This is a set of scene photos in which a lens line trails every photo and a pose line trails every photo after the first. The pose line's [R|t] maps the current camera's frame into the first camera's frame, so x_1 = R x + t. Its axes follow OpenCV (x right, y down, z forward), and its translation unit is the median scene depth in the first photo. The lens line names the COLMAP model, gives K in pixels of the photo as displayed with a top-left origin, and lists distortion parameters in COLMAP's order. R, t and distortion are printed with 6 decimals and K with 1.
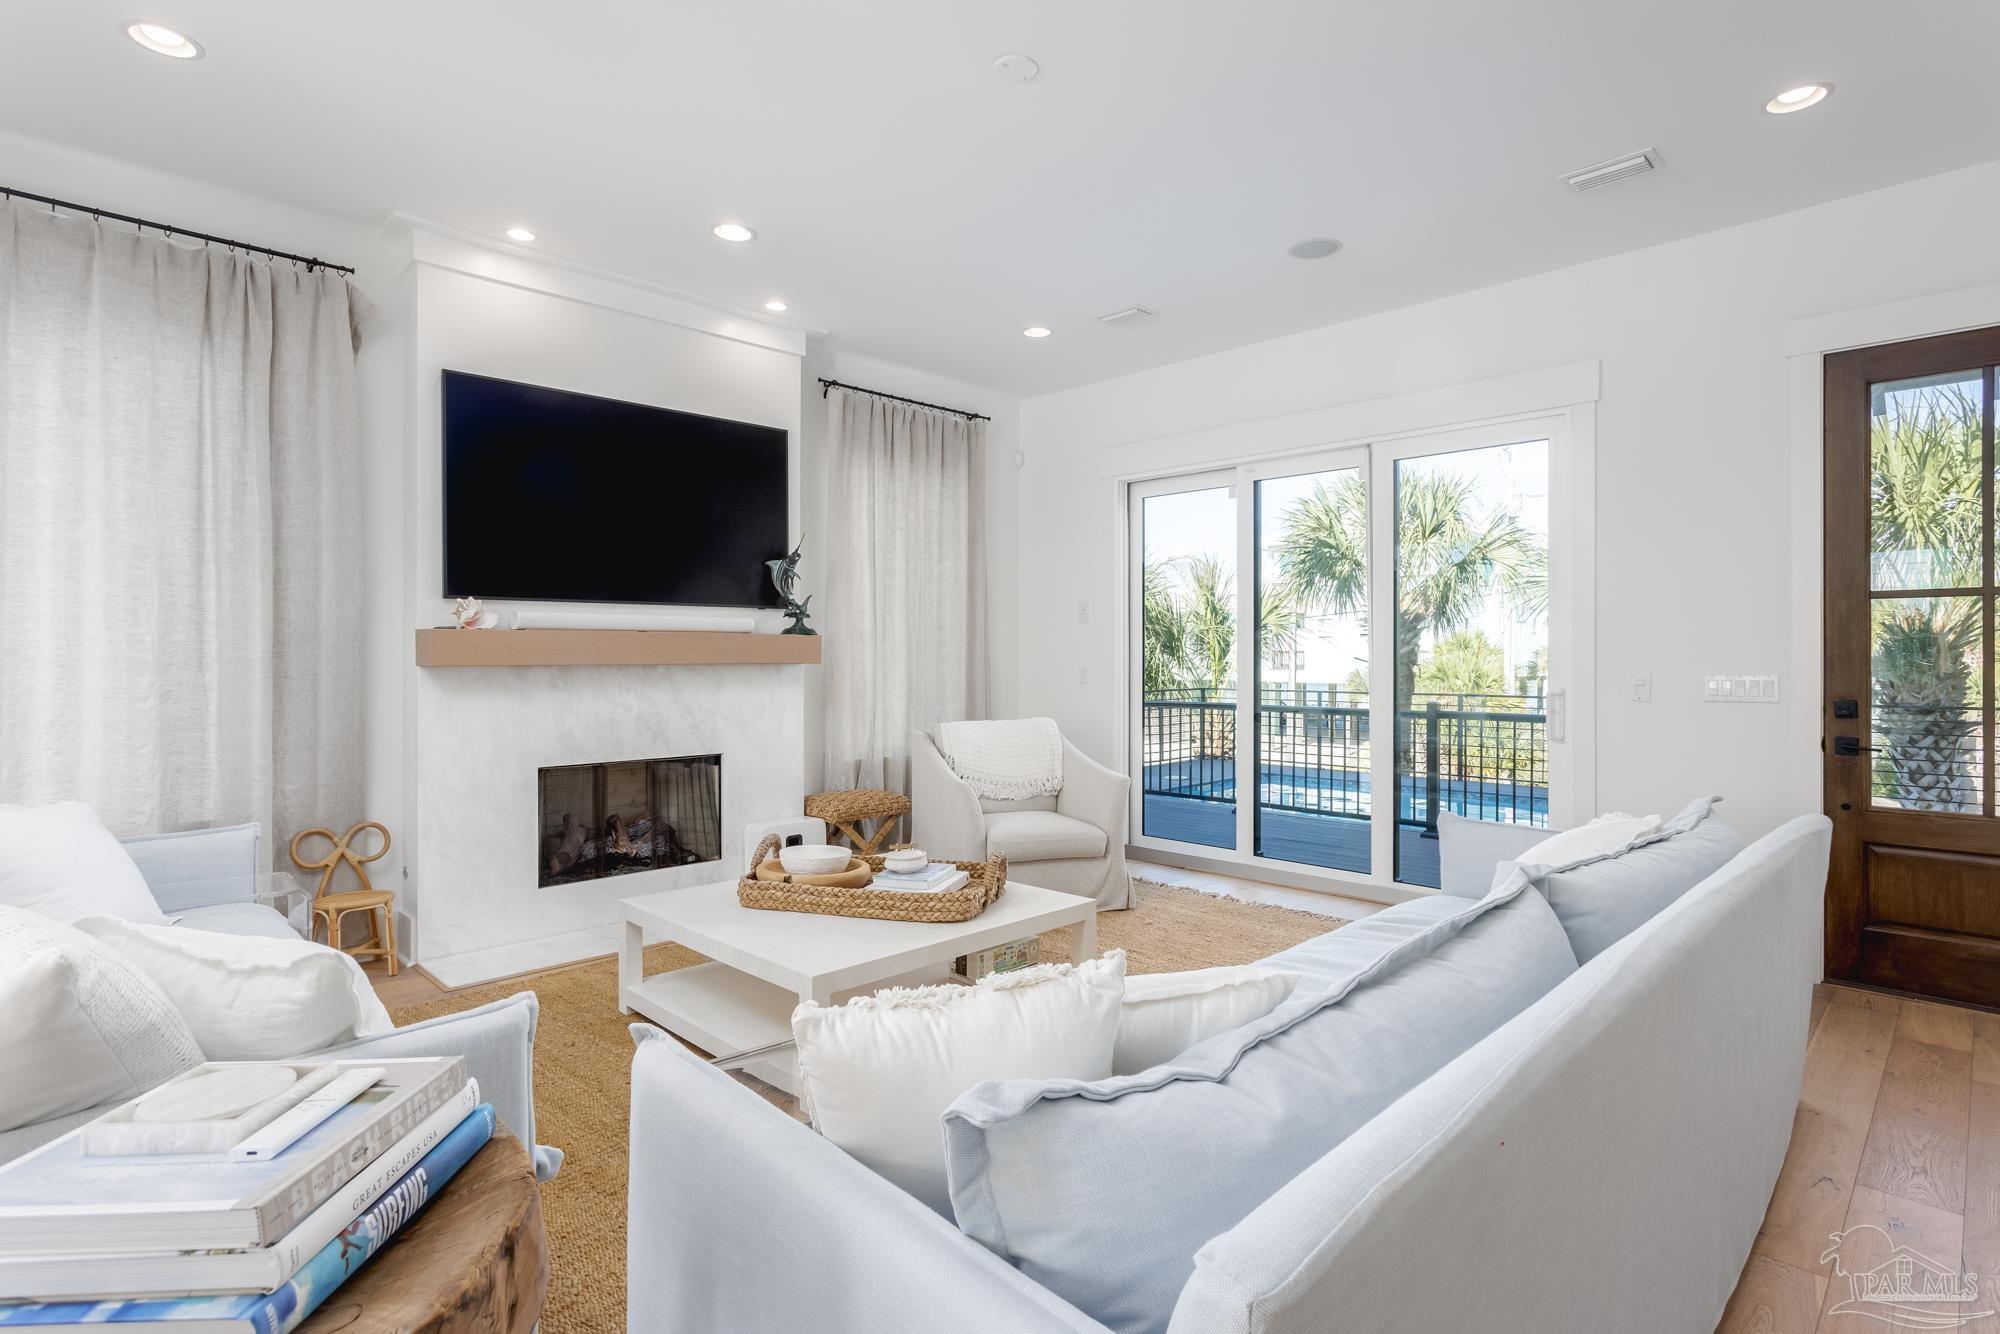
lens RADIAL K [[987.5, 0, 1009.9], [0, 987.5, 664.2], [0, 0, 1]] dist [-0.000002, 0.002615]
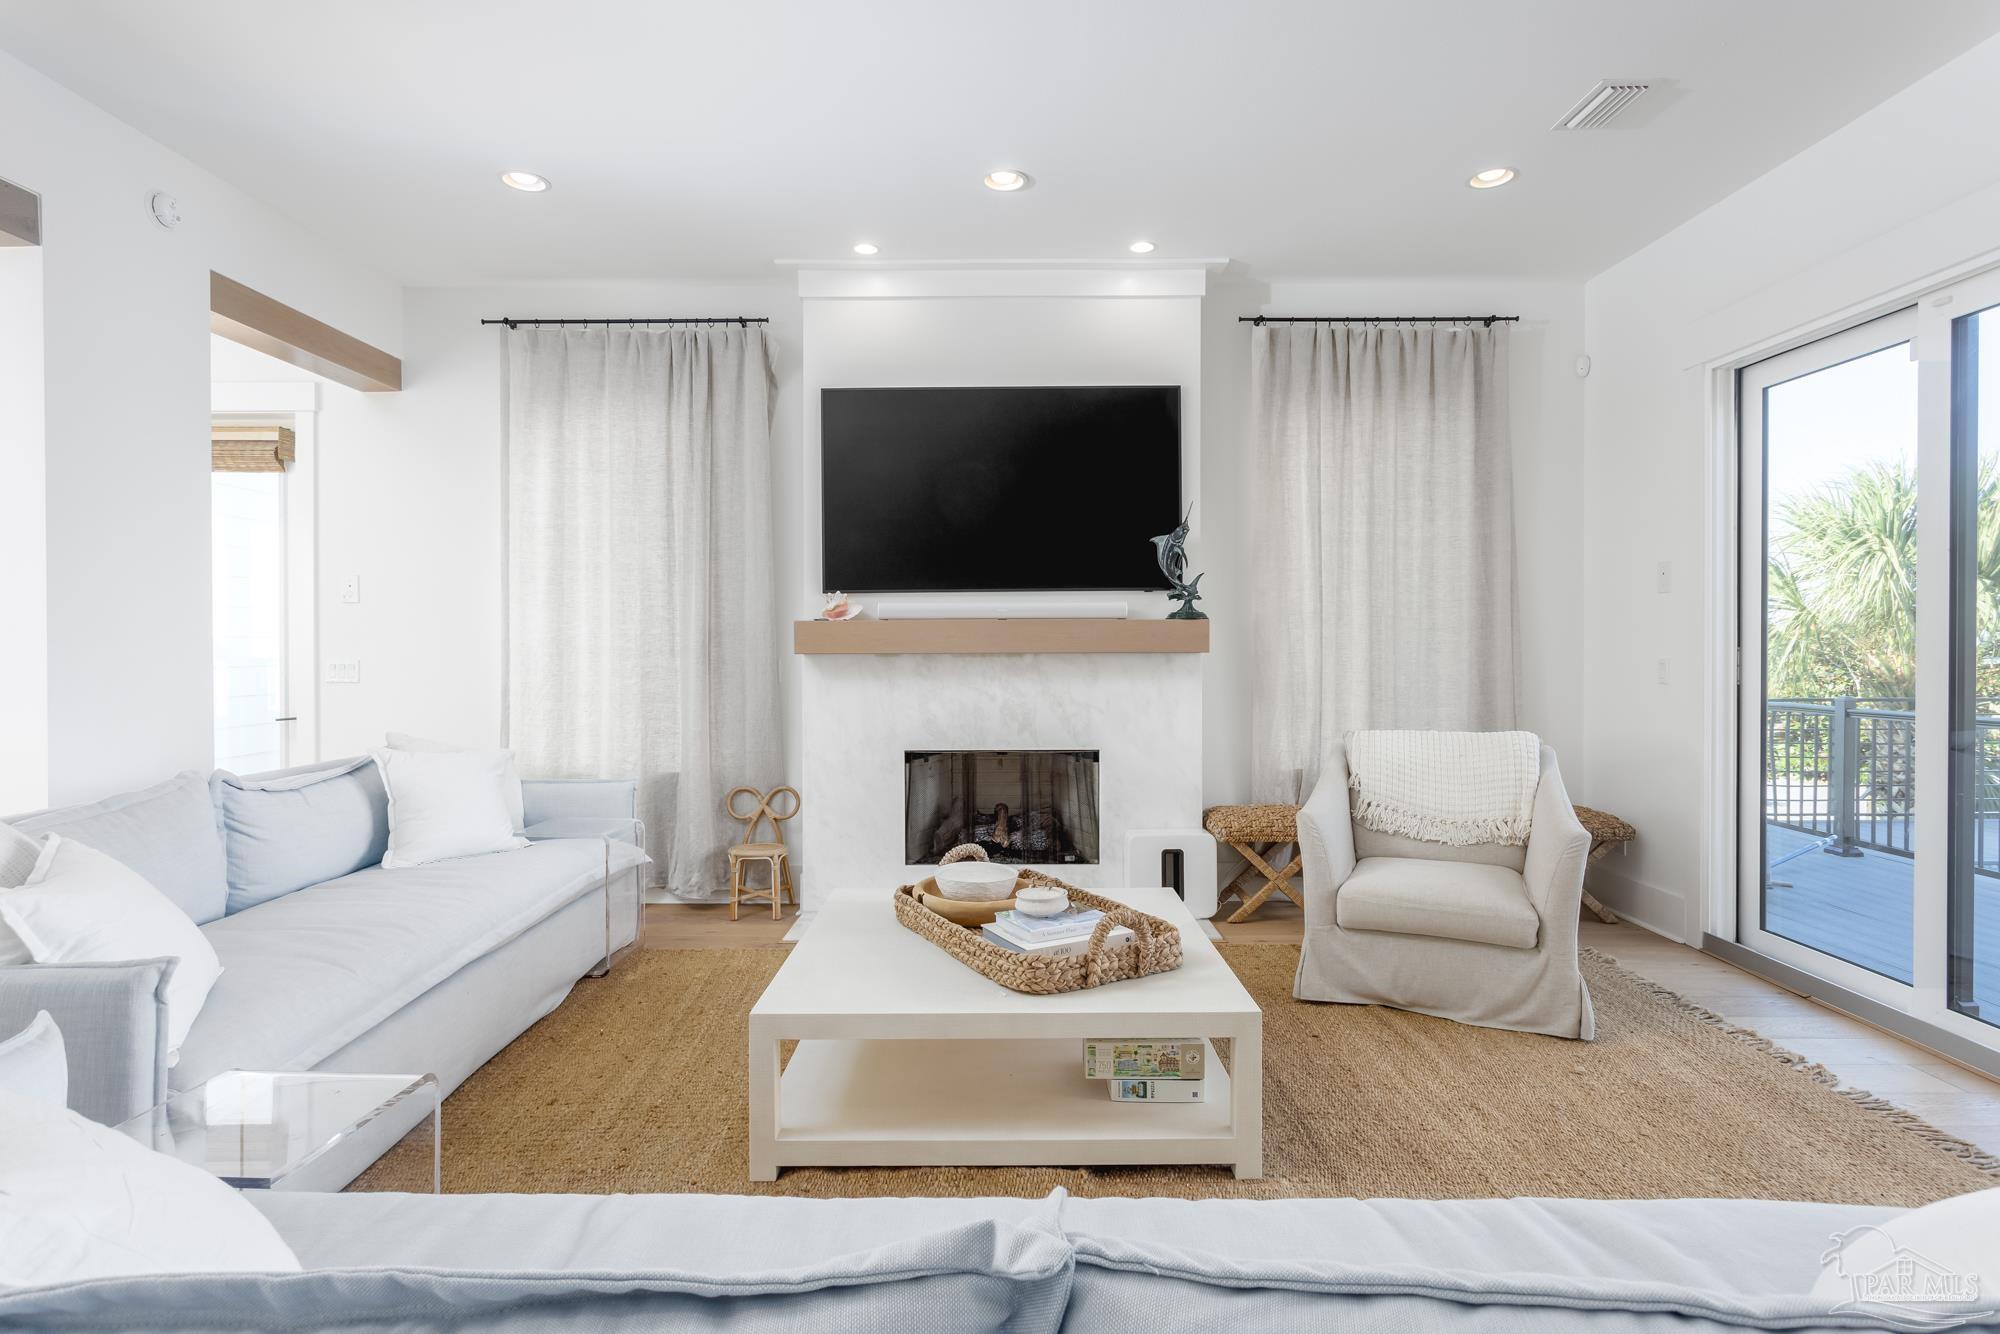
lens RADIAL K [[987.5, 0, 1001.7], [0, 987.5, 656.9], [0, 0, 1]] dist [-0.000002, 0.002615]
pose [[0.712231, 0.007023, -0.701910, 0.291209], [-0.003597, 0.999973, 0.006355, -0.001959], [0.701936, -0.002002, 0.712237, 0.277373]]
